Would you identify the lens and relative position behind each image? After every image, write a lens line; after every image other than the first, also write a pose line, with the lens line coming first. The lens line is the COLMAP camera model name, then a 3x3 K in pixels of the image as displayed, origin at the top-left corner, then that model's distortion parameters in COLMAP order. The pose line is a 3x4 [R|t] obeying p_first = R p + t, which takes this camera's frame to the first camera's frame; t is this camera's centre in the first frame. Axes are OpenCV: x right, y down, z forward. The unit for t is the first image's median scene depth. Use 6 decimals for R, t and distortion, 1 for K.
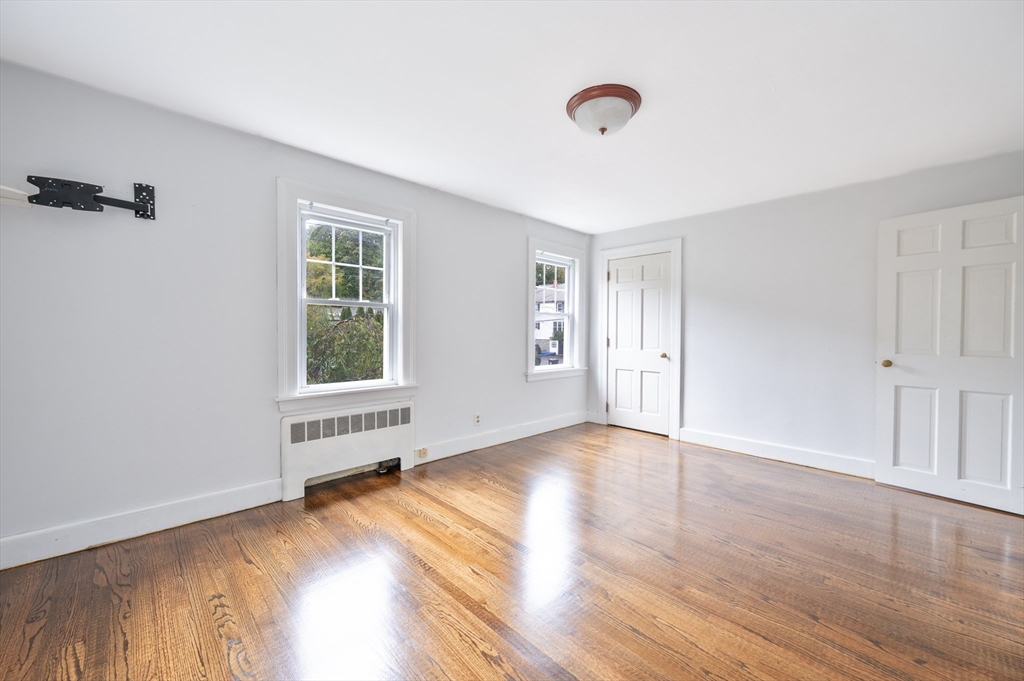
lens RADIAL K [[401.4, 0, 514.8], [0, 401.4, 339.4], [0, 0, 1]] dist [0.000350, 0.000010]
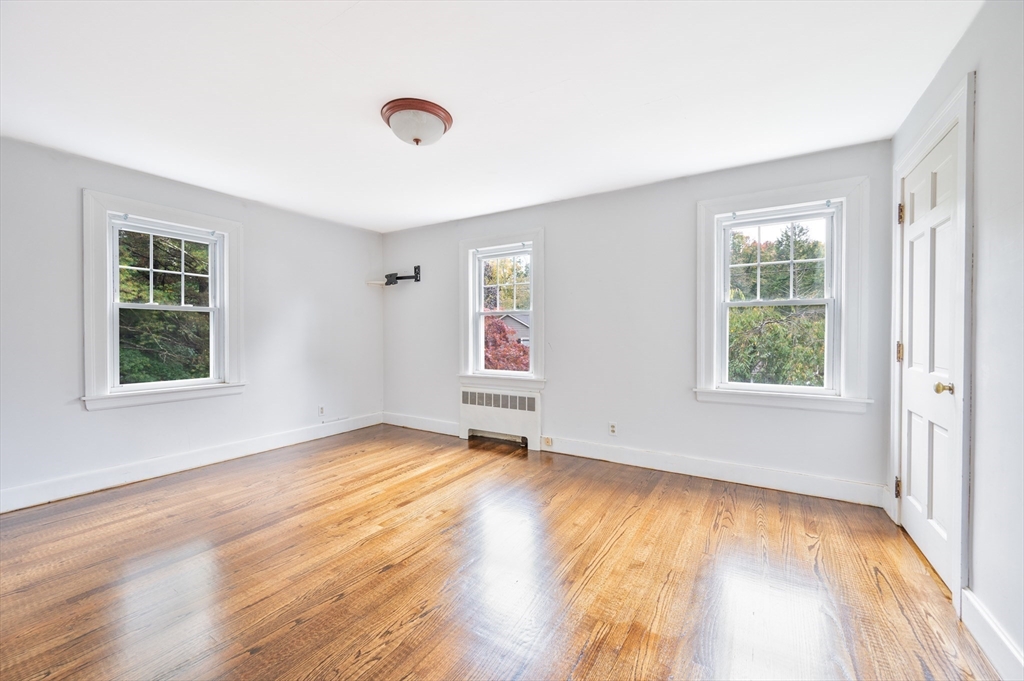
lens RADIAL K [[401.4, 0, 514.8], [0, 401.4, 339.4], [0, 0, 1]] dist [0.000350, 0.000010]
pose [[0.245126, 0.007273, -0.969464, 0.927858], [-0.013445, 0.999901, 0.004101, -0.005620], [0.969398, 0.012029, 0.245200, 0.707773]]
